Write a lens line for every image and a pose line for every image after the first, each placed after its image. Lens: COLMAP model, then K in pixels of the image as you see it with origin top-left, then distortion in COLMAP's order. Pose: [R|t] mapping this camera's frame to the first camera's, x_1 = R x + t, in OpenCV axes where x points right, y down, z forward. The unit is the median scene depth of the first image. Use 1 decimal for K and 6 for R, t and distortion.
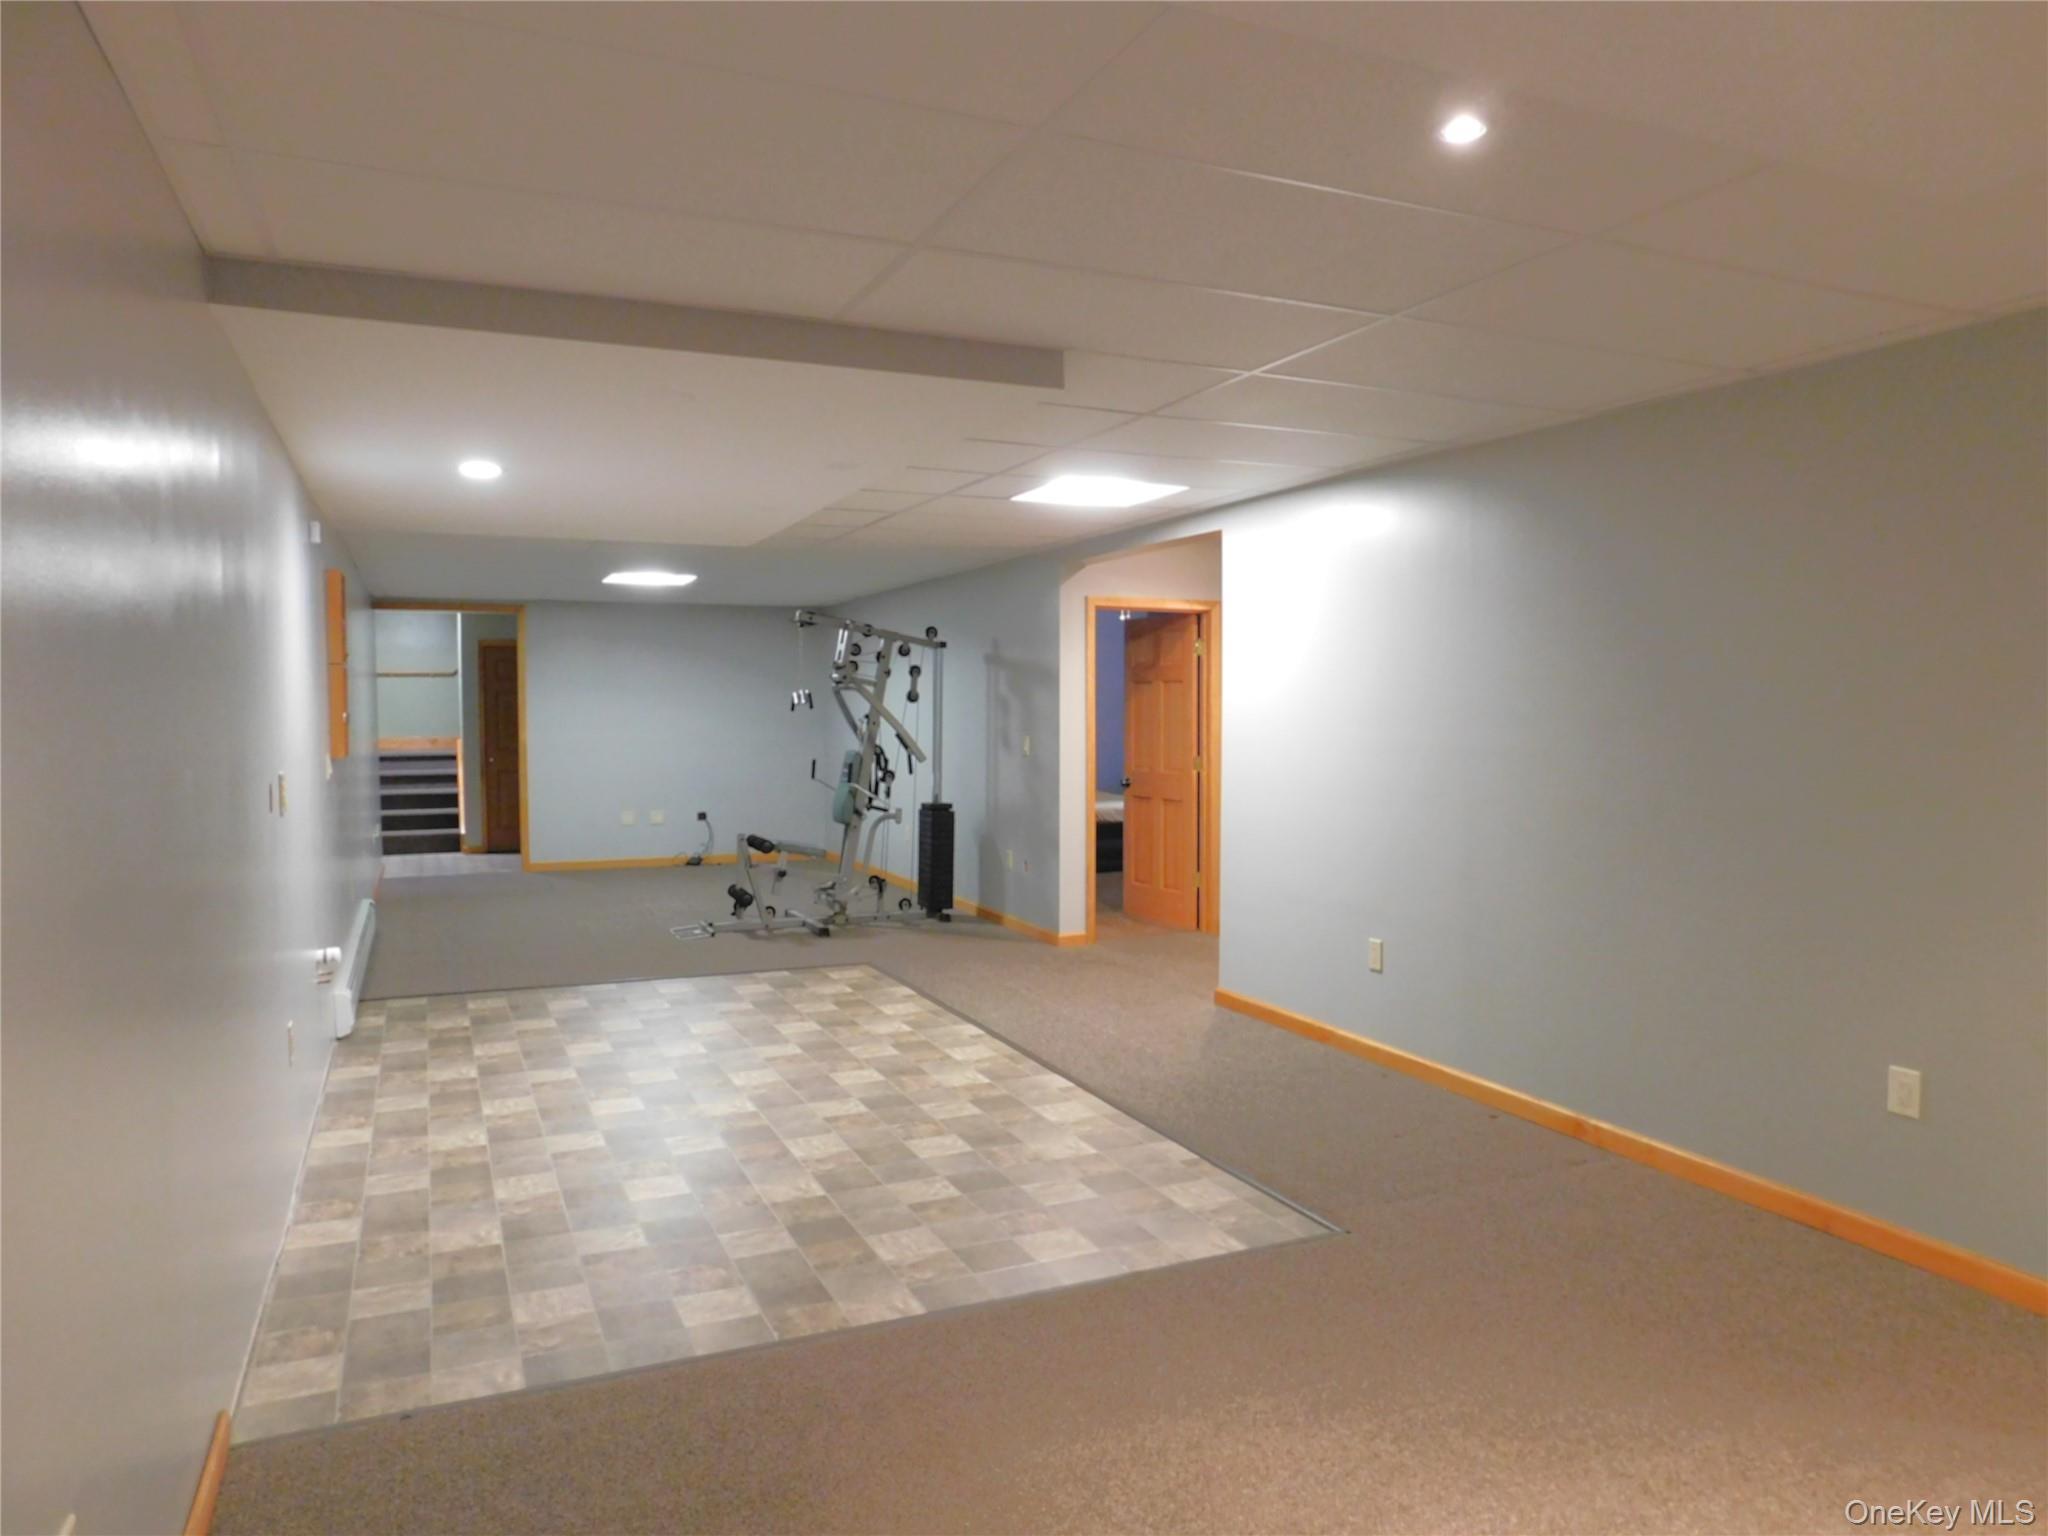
lens RADIAL K [[1377.4, 0, 1026.9], [0, 1377.4, 769.0], [0, 0, 1]] dist [0.011277, 0.006061]
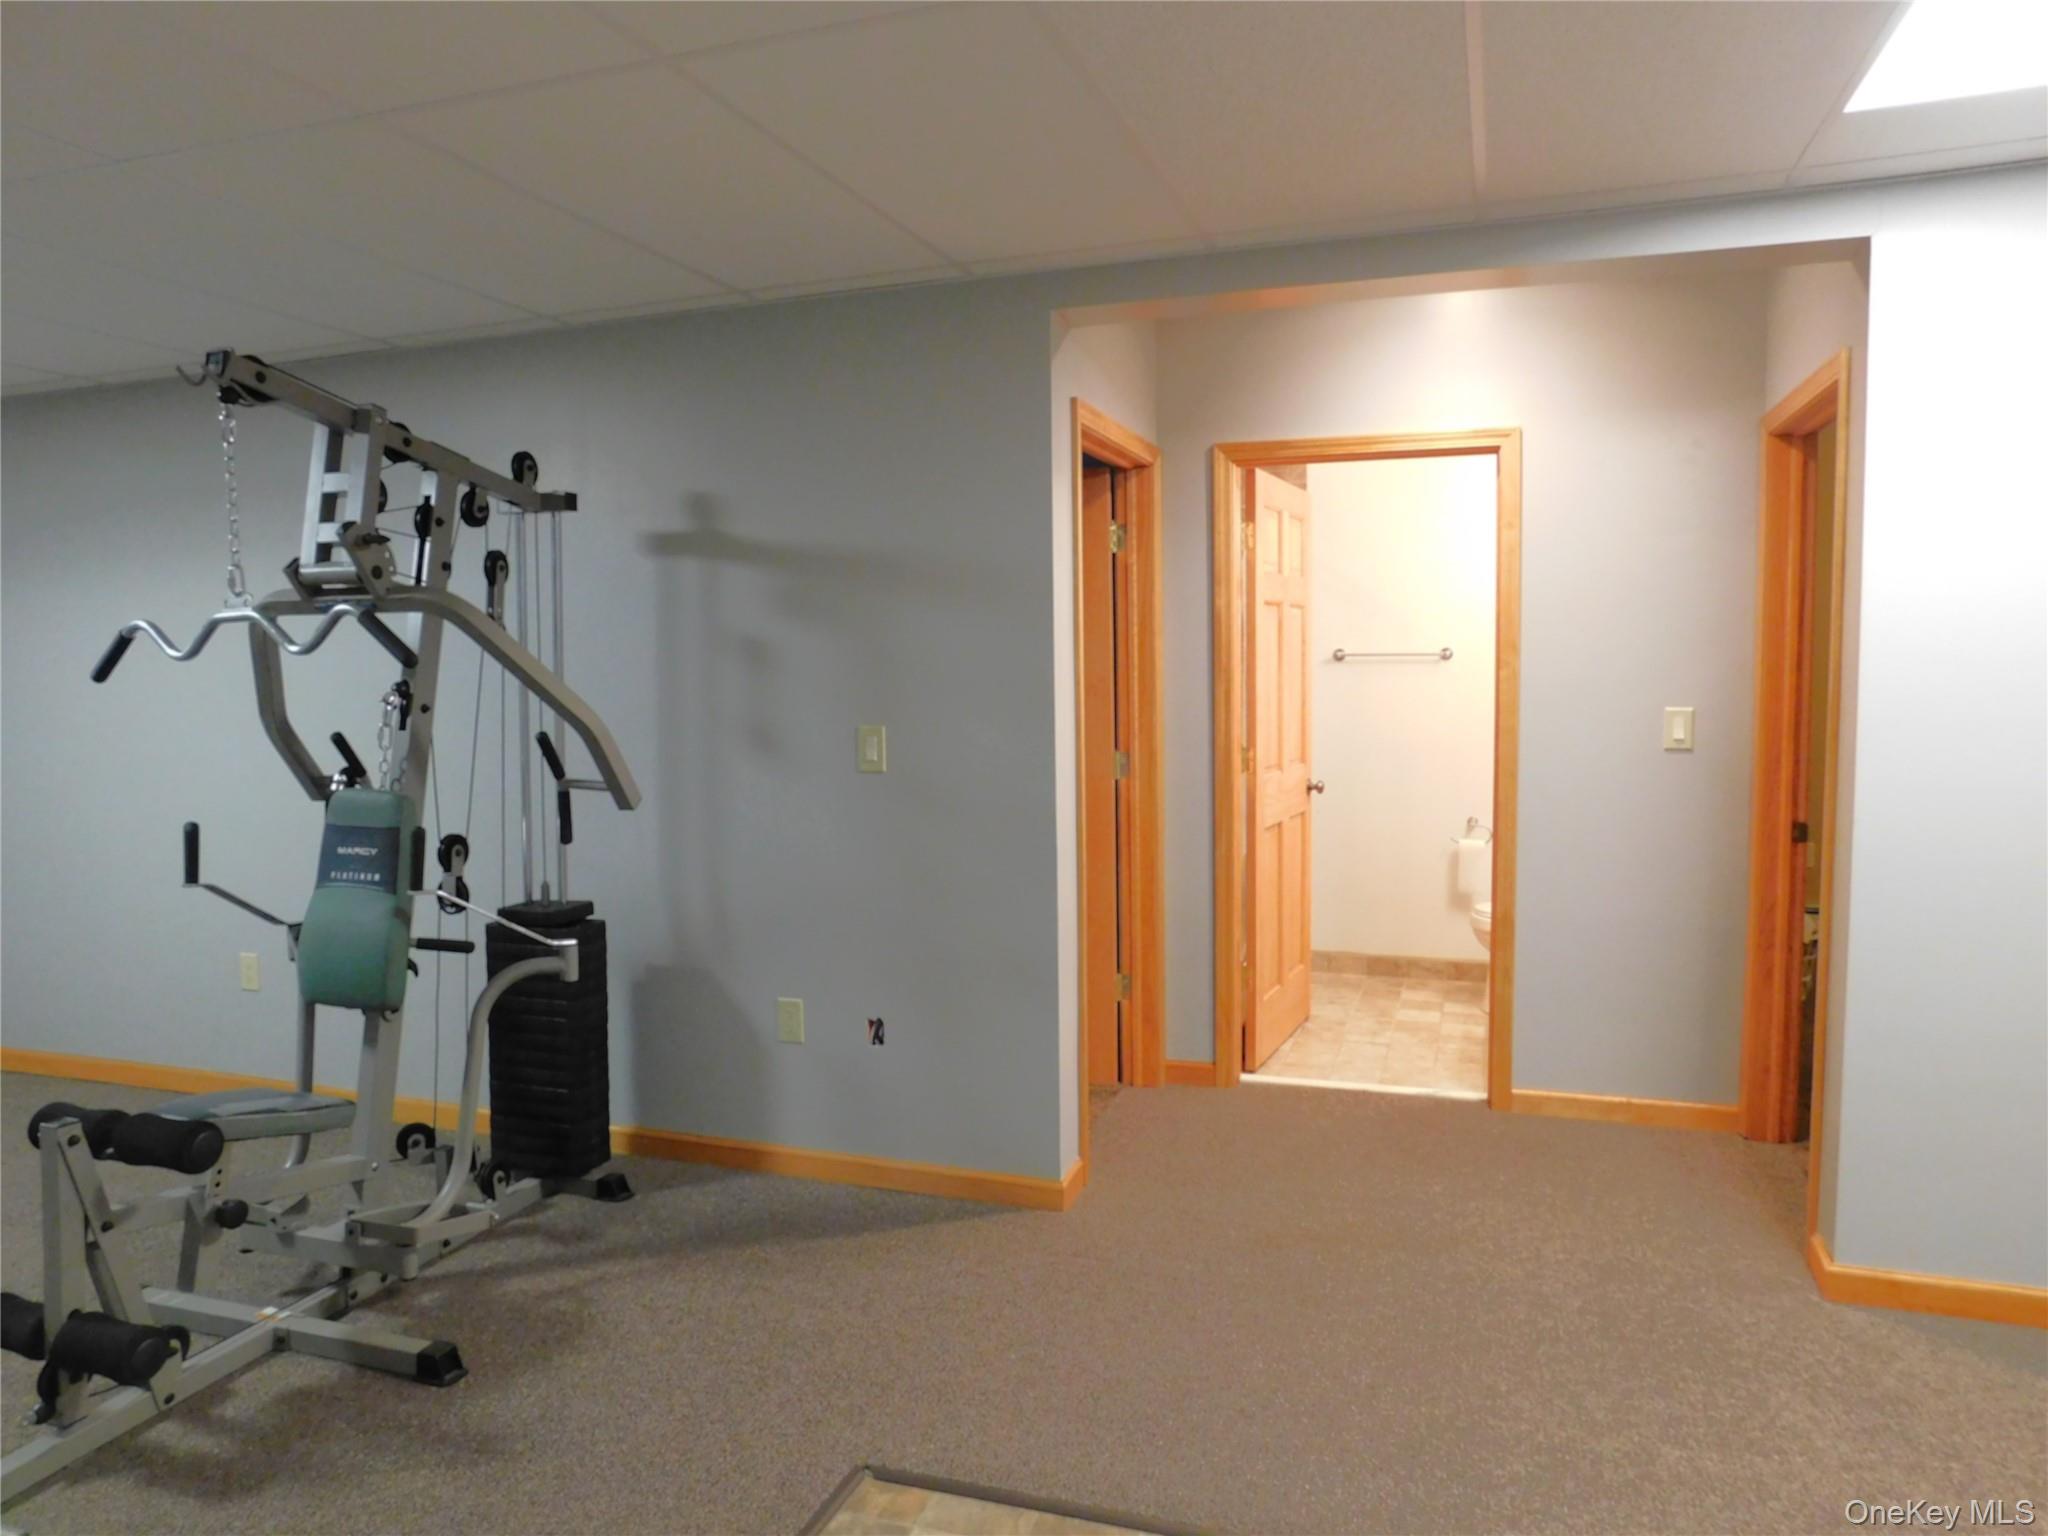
lens RADIAL K [[1377.4, 0, 1019.4], [0, 1377.4, 764.2], [0, 0, 1]] dist [0.011277, 0.006061]
pose [[0.684487, -0.063741, 0.726233, -0.265197], [0.046347, 0.997960, 0.043907, -0.027573], [-0.727550, 0.003605, 0.686045, 0.645792]]
